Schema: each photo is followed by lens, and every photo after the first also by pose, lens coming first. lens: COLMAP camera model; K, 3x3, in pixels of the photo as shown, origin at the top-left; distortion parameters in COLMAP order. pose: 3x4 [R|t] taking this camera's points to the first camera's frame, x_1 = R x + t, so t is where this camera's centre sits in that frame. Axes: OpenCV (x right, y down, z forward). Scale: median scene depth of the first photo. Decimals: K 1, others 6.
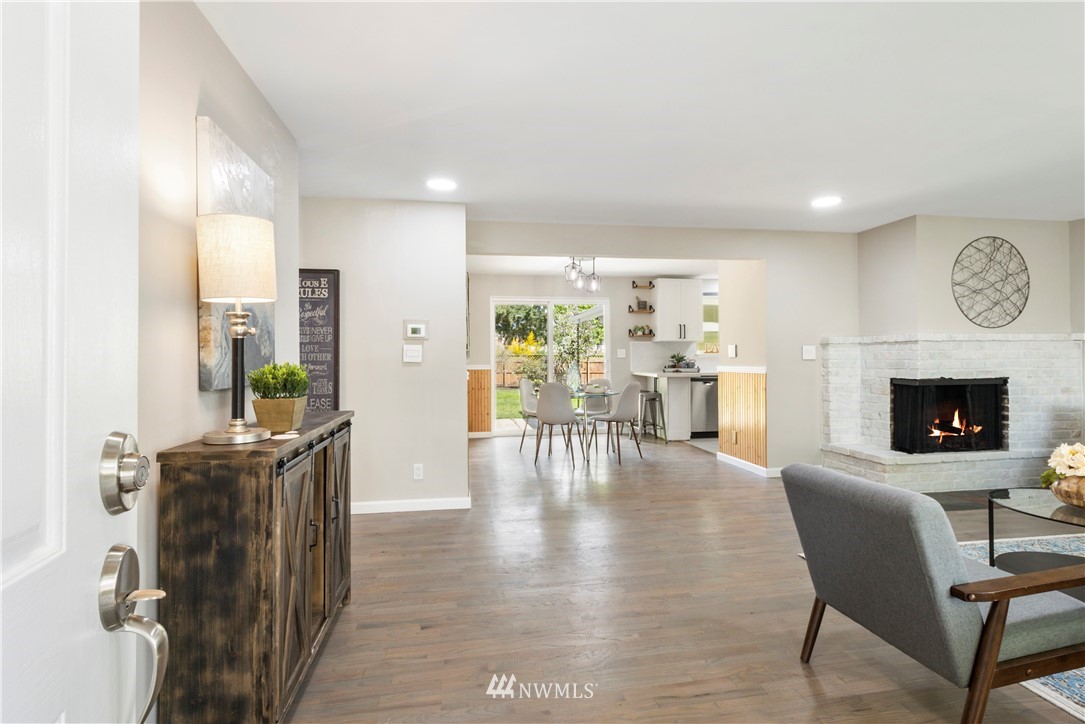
lens RADIAL K [[500.5, 0, 539.5], [0, 500.5, 353.3], [0, 0, 1]] dist [-0.000536, 0.000384]
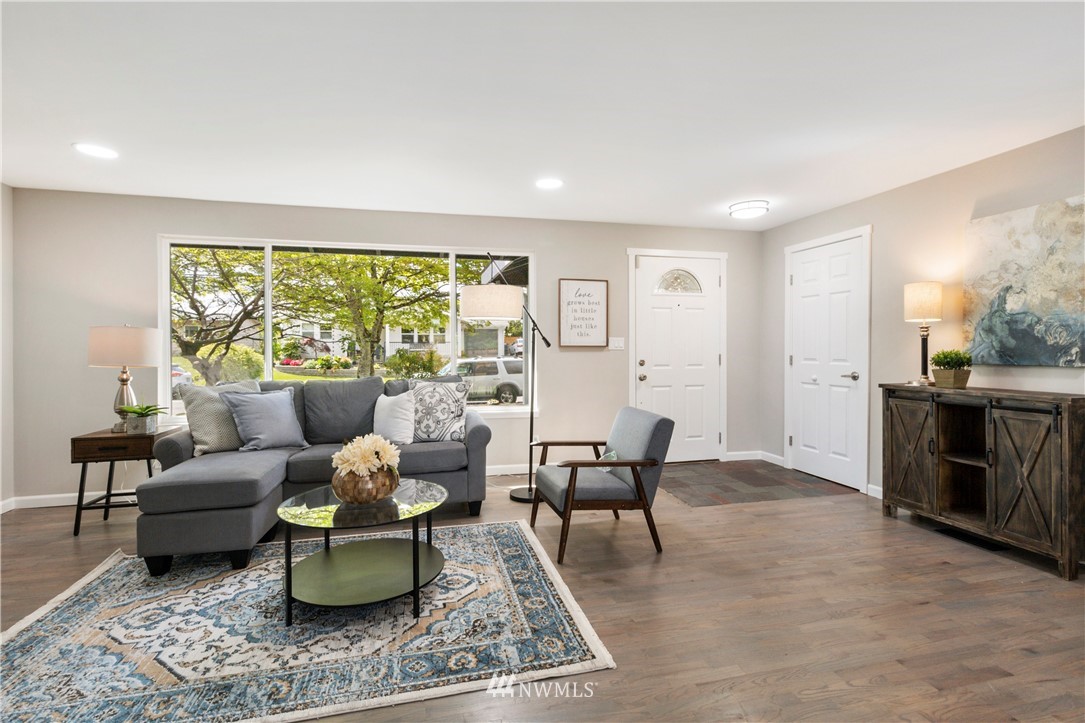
lens RADIAL K [[505.8, 0, 541.1], [0, 505.8, 351.1], [0, 0, 1]] dist [0.001153, 0.000320]
pose [[-0.996283, 0.009451, -0.085616, 0.430149], [0.009757, 0.999947, -0.003154, 0.006493], [0.085582, -0.003978, -0.996323, 1.064976]]
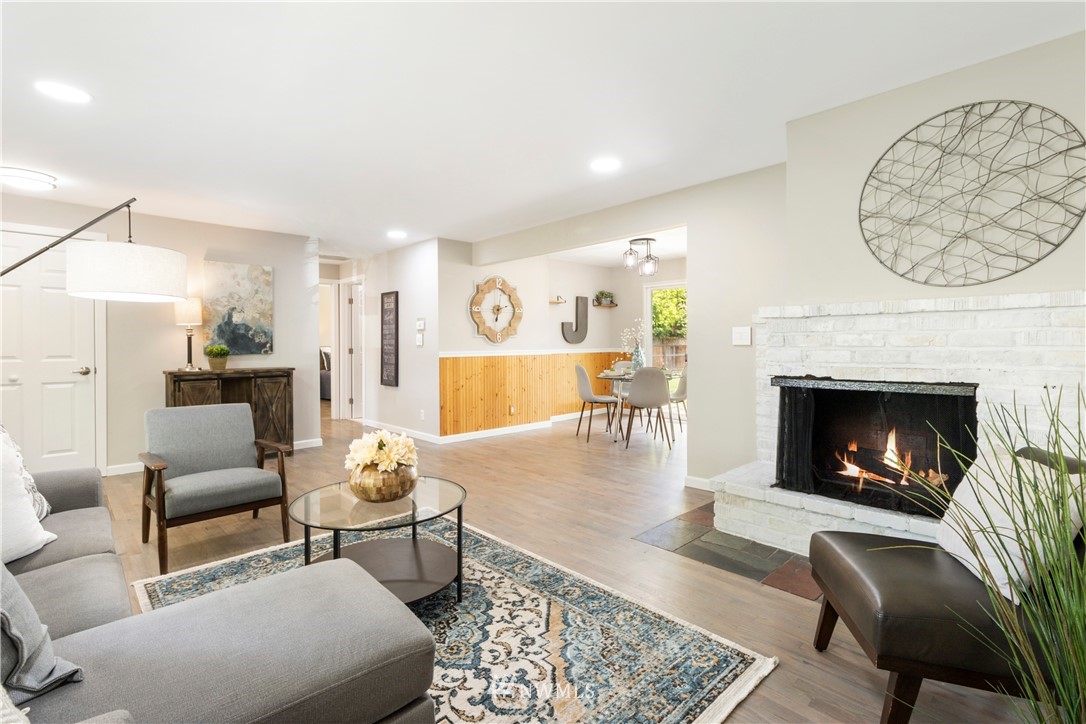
lens RADIAL K [[502.9, 0, 542.7], [0, 502.9, 347.8], [0, 0, 1]] dist [-0.000838, 0.000200]
pose [[0.573794, 0.009998, -0.818939, 1.081741], [0.007926, 0.999811, 0.017759, 0.000000], [0.818962, -0.016681, 0.573606, 0.355410]]
